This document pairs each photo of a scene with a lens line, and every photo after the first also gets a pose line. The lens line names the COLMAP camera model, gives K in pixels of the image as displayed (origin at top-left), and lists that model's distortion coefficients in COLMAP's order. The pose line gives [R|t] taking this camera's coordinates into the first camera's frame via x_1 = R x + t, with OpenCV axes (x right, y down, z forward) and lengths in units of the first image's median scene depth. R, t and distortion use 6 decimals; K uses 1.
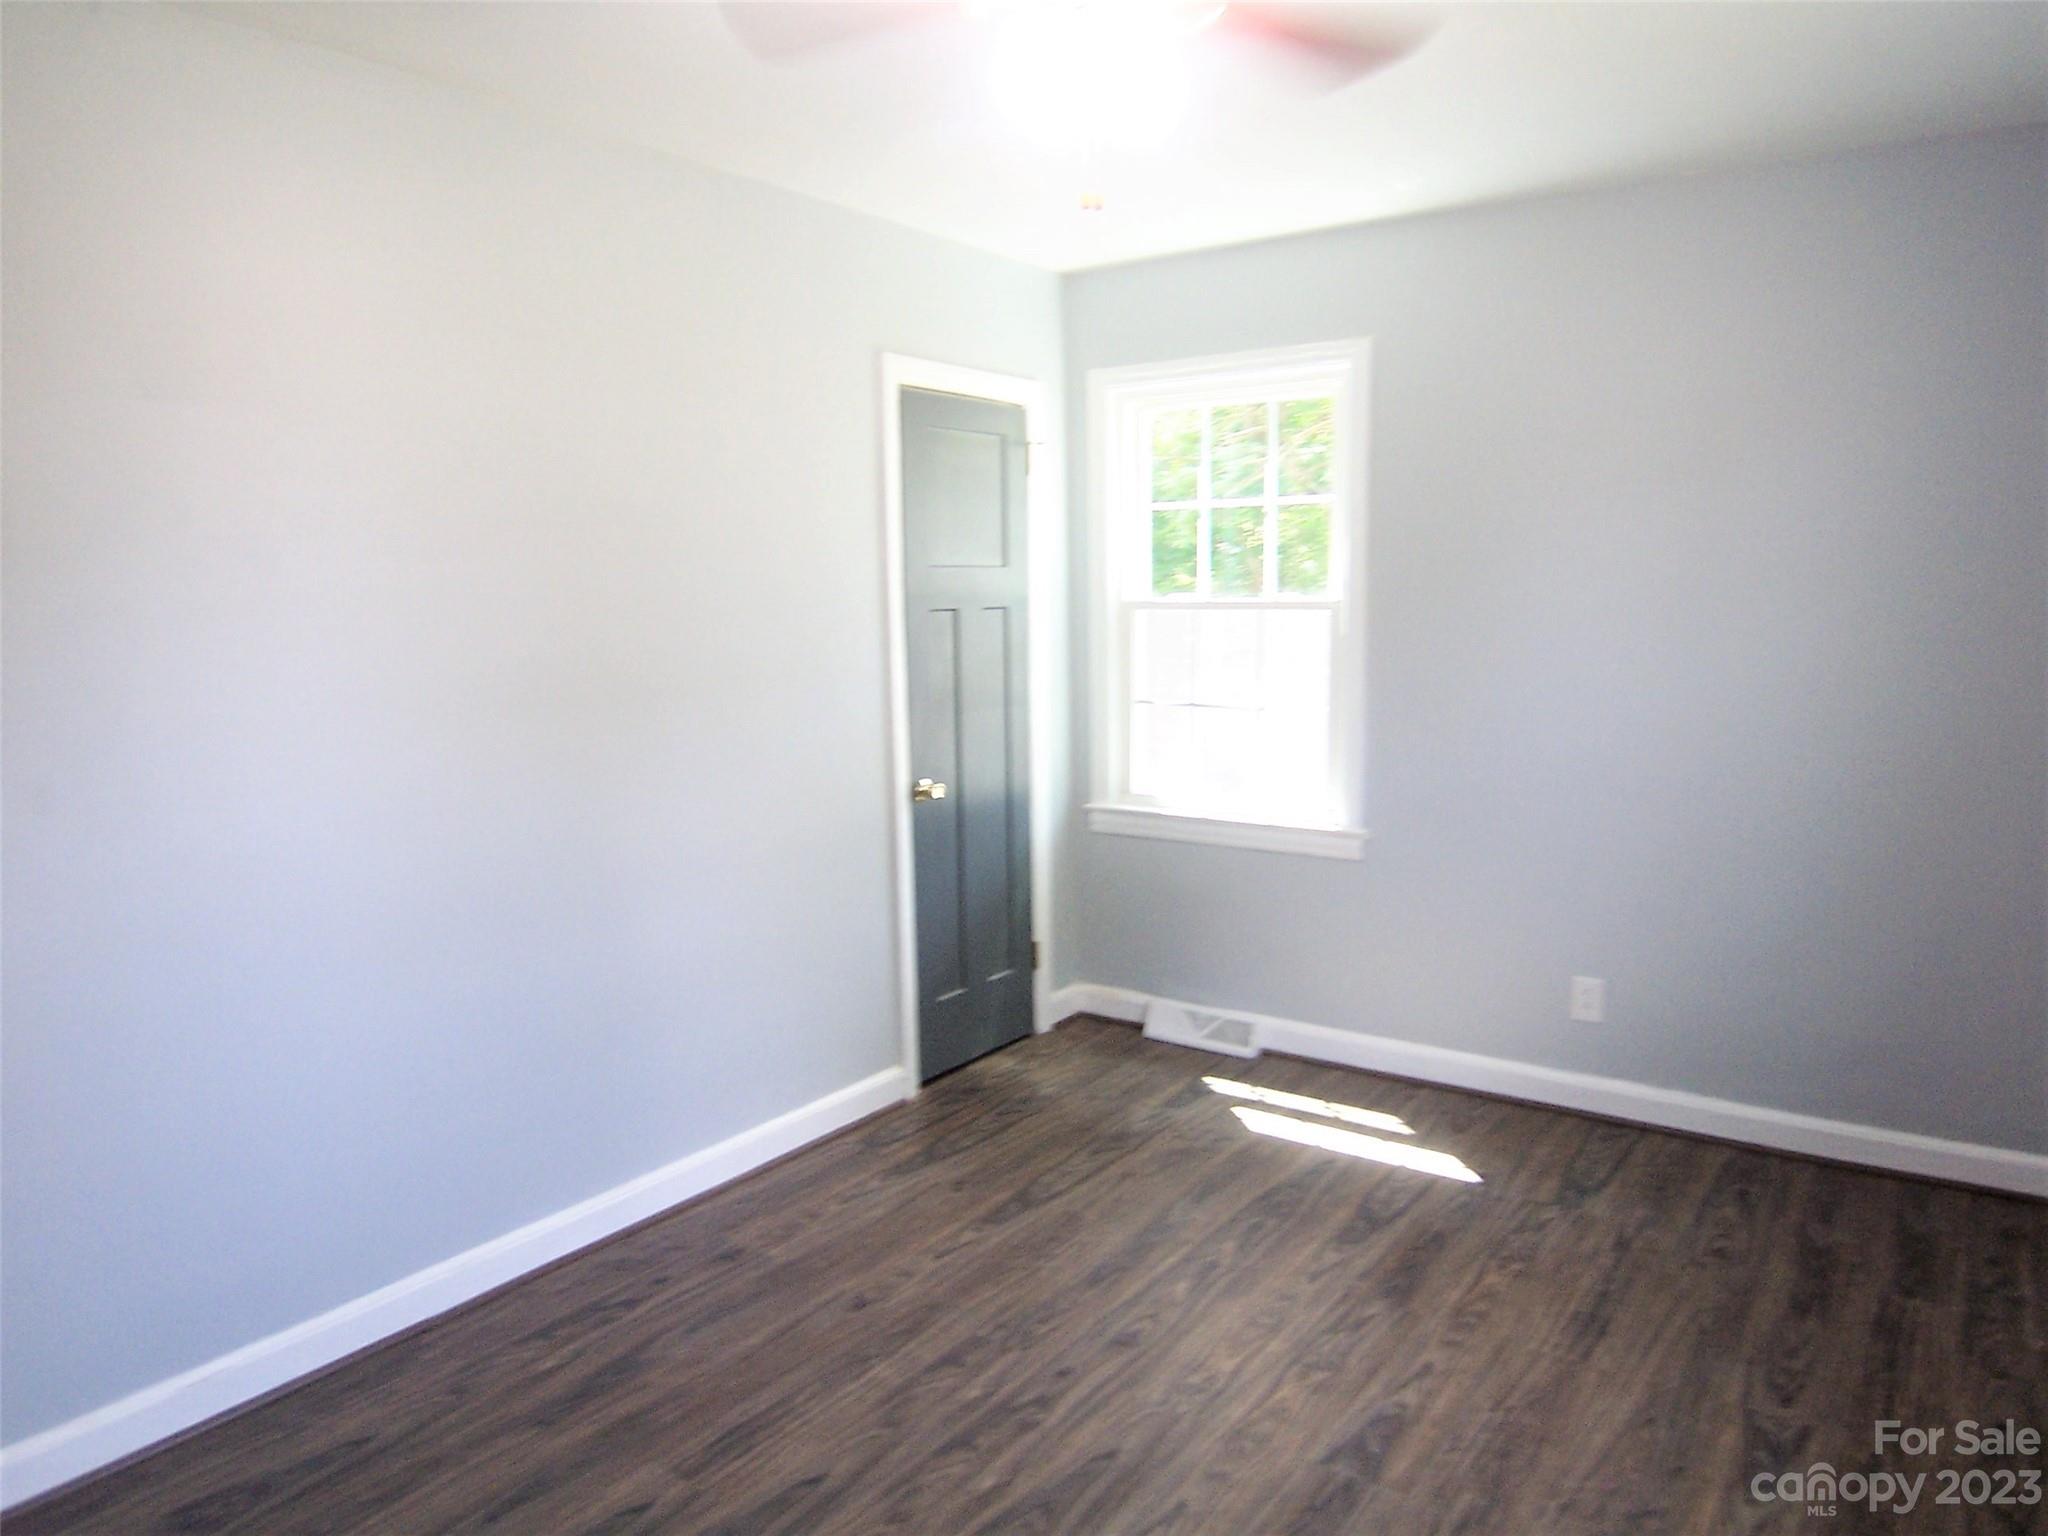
lens RADIAL K [[1386.7, 0, 1024.8], [0, 1386.7, 756.3], [0, 0, 1]] dist [-0.013521, -0.042806]
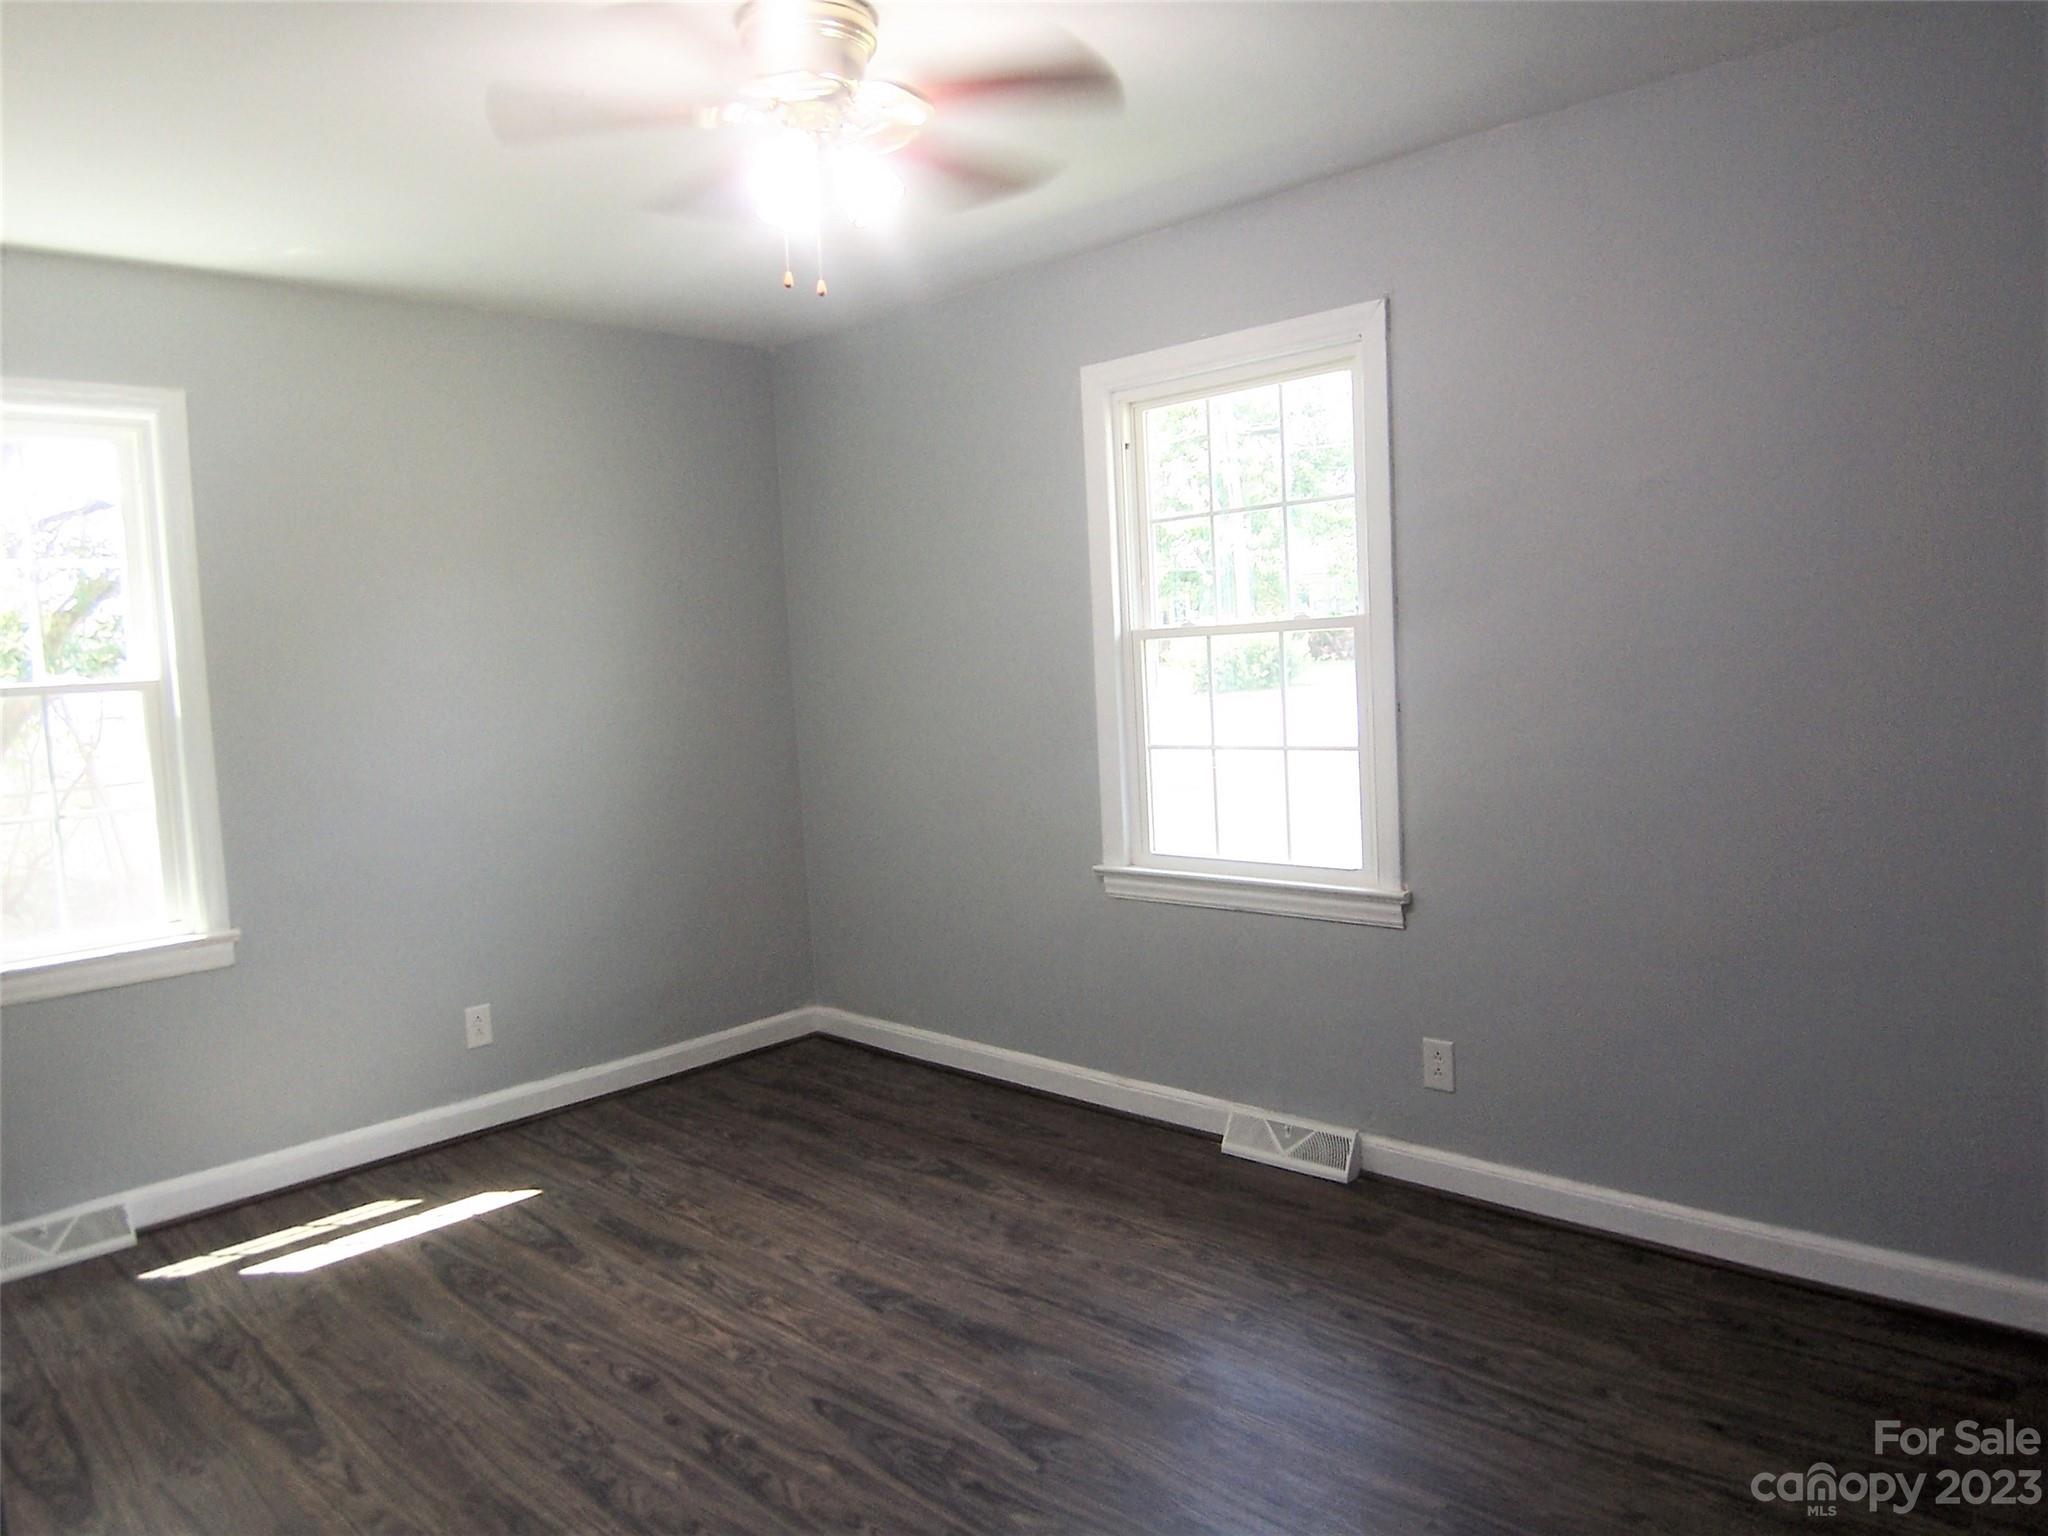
lens RADIAL K [[1386.7, 0, 1024.8], [0, 1386.7, 756.3], [0, 0, 1]] dist [-0.013521, -0.042806]
pose [[0.147948, -0.074731, 0.986168, -0.665931], [0.175092, 0.983369, 0.048251, -0.013183], [-0.973373, 0.165532, 0.158572, 0.410306]]
